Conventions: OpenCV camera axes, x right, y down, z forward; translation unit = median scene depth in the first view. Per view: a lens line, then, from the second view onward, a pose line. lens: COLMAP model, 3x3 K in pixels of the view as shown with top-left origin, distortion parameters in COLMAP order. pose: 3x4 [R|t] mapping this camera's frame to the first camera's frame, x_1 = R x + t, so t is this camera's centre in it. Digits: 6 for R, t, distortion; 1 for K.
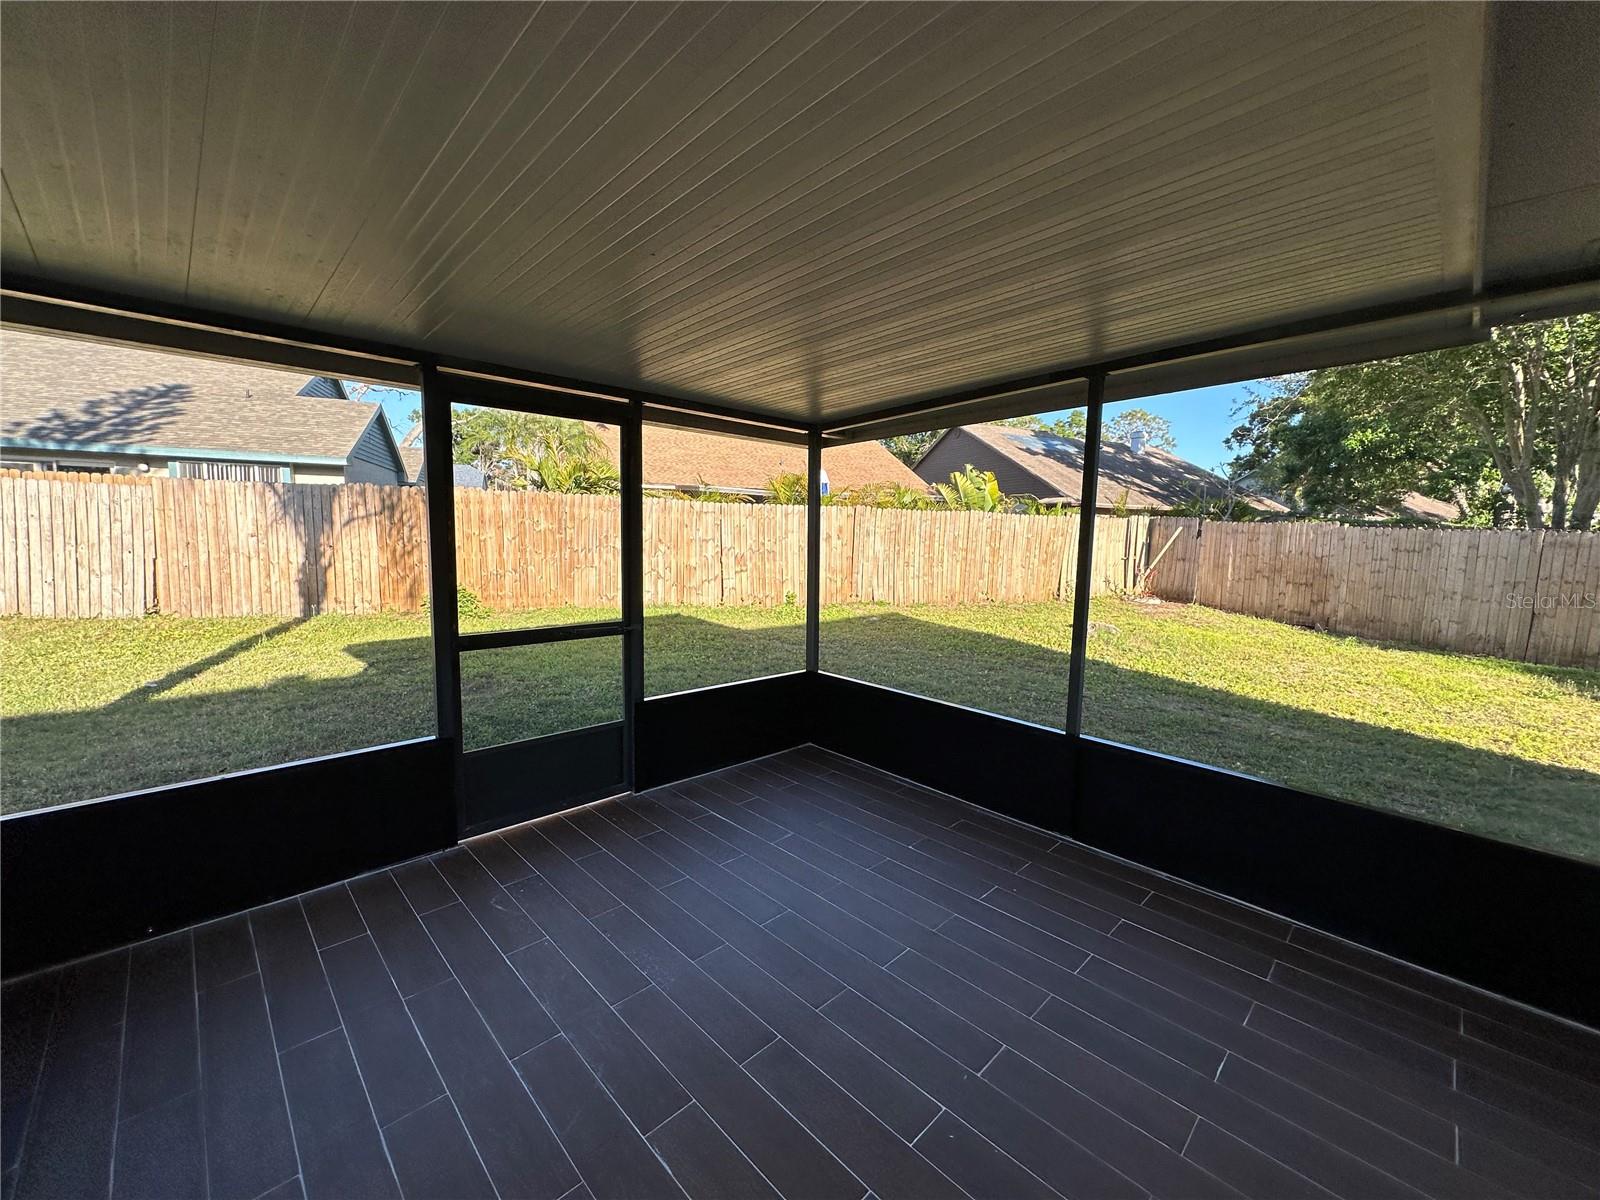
lens RADIAL K [[637.1, 0, 800.0], [0, 637.1, 600.0], [0, 0, 1]] dist [-0.001238, 0.000481]
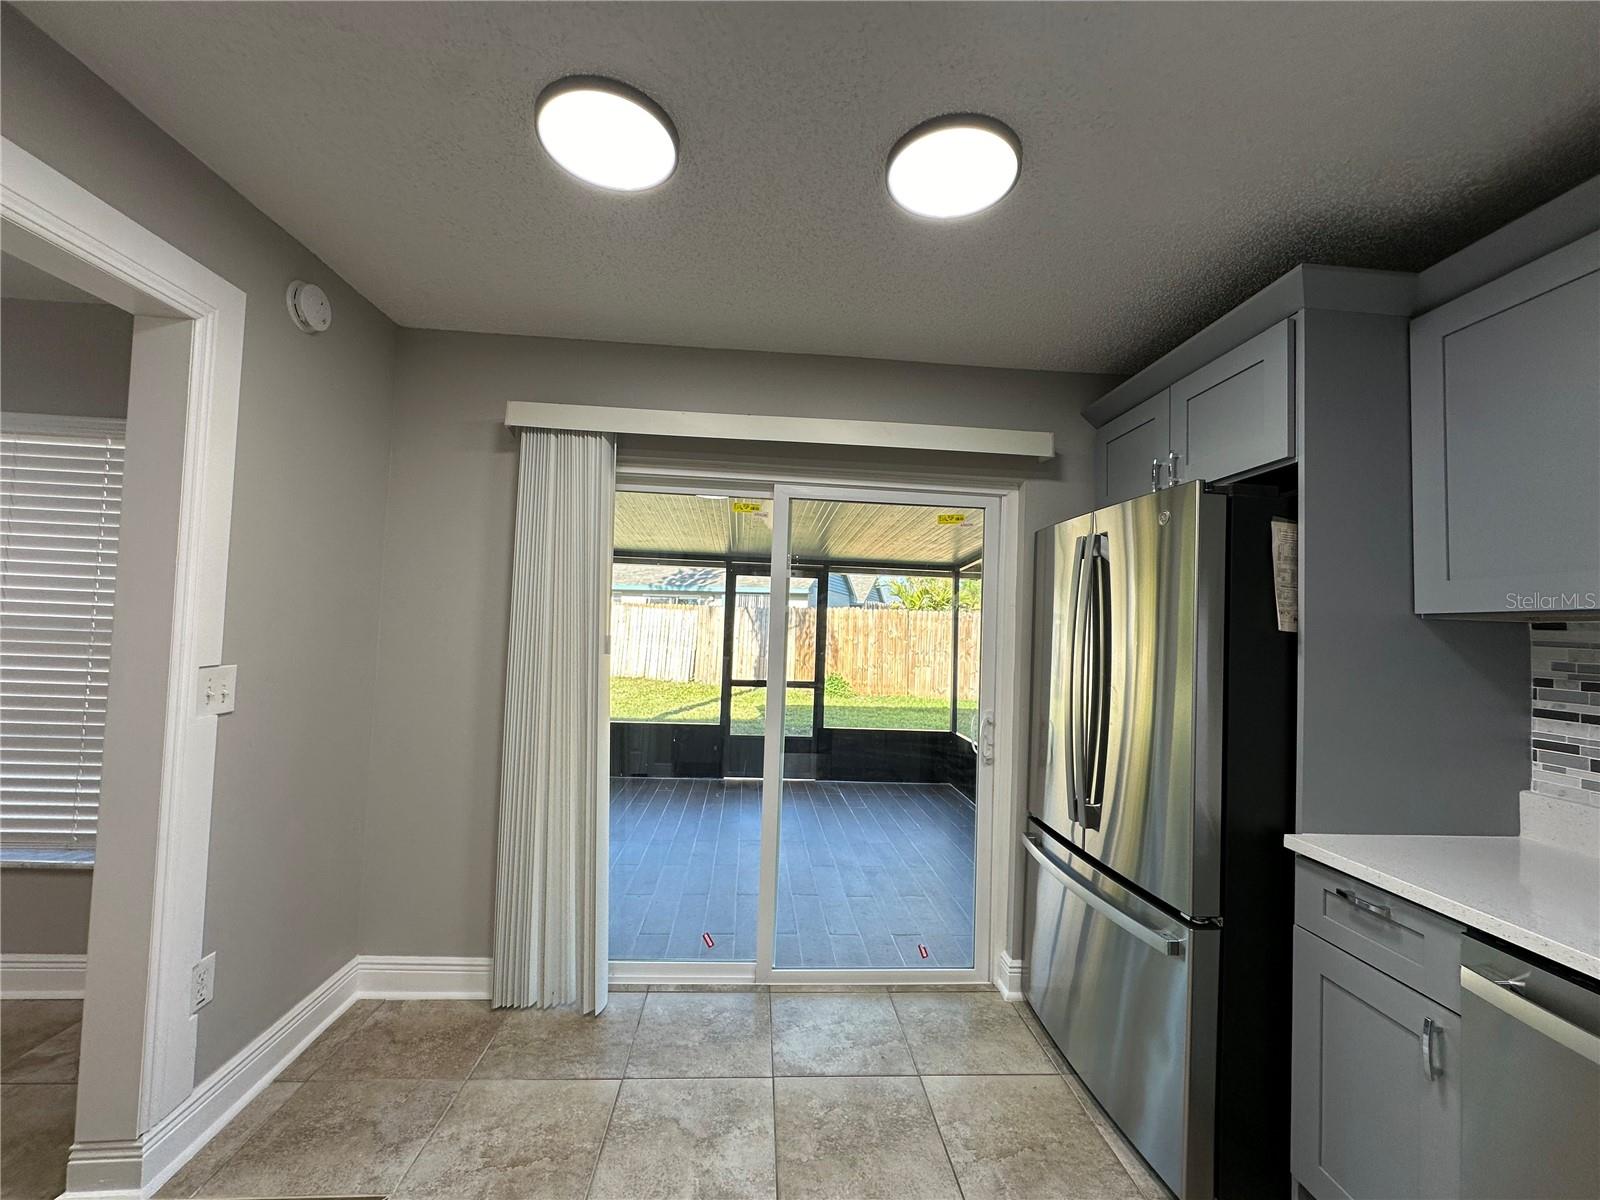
lens RADIAL K [[637.1, 0, 800.0], [0, 637.1, 600.0], [0, 0, 1]] dist [-0.001238, 0.000481]
pose [[0.766167, -0.026724, -0.642086, 0.312944], [-0.088702, 0.985174, -0.146846, 0.028457], [0.636491, 0.169463, 0.752437, -0.157637]]
